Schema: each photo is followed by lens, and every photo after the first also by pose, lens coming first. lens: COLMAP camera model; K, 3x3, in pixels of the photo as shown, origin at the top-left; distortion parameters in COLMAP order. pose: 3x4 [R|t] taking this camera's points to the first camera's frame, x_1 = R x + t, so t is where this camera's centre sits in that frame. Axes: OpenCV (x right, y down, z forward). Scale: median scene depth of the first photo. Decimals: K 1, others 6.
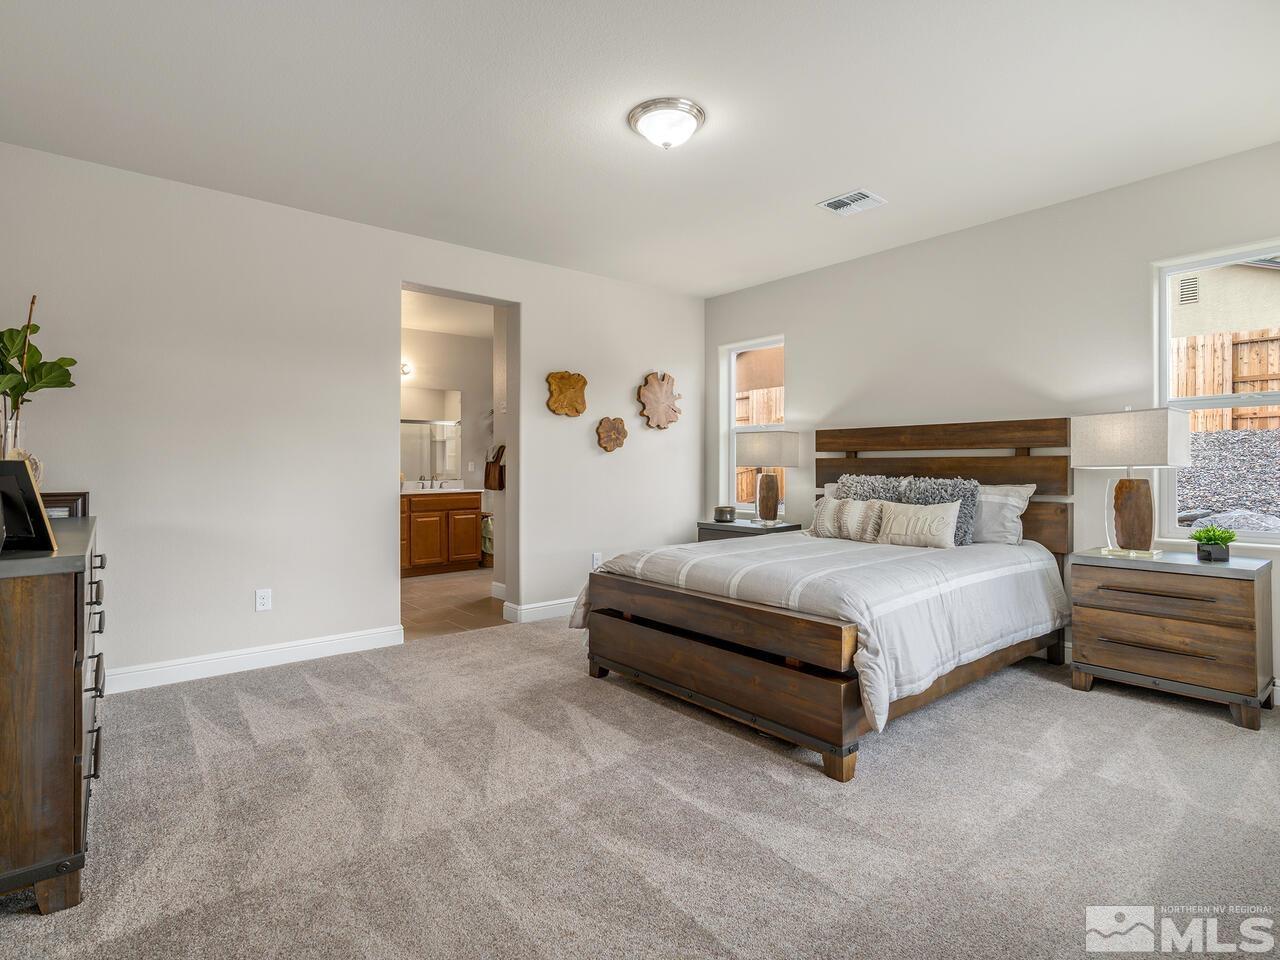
lens RADIAL K [[653.2, 0, 641.8], [0, 653.2, 473.3], [0, 0, 1]] dist [-0.000914, 0.000022]
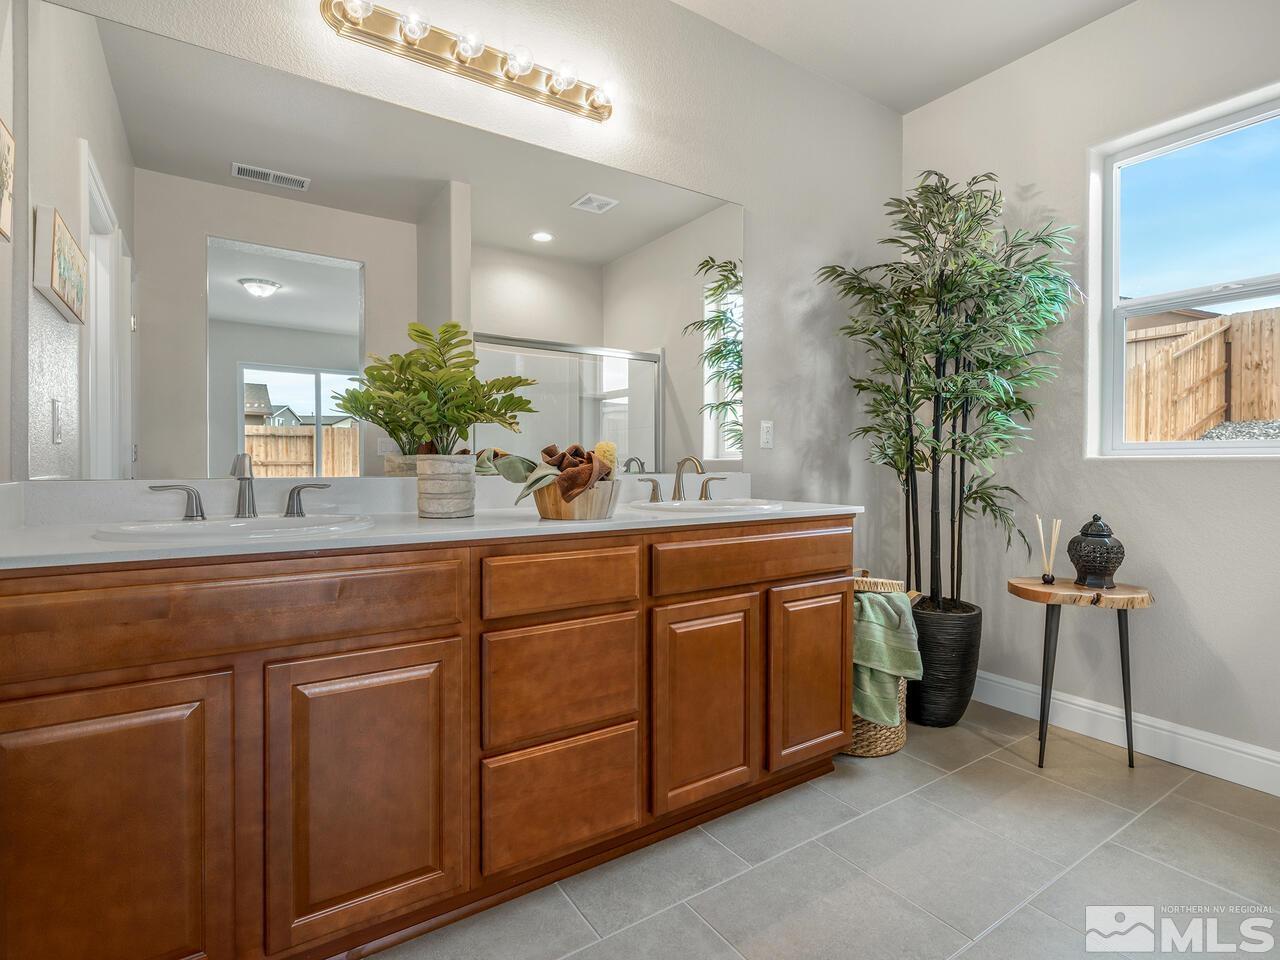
lens RADIAL K [[653.2, 0, 639.0], [0, 653.2, 477.8], [0, 0, 1]] dist [-0.000914, 0.000022]
pose [[0.995635, 0.001490, -0.093322, -0.324328], [-0.001271, 0.999996, 0.002412, 0.012848], [0.093325, -0.002283, 0.995633, 0.730248]]
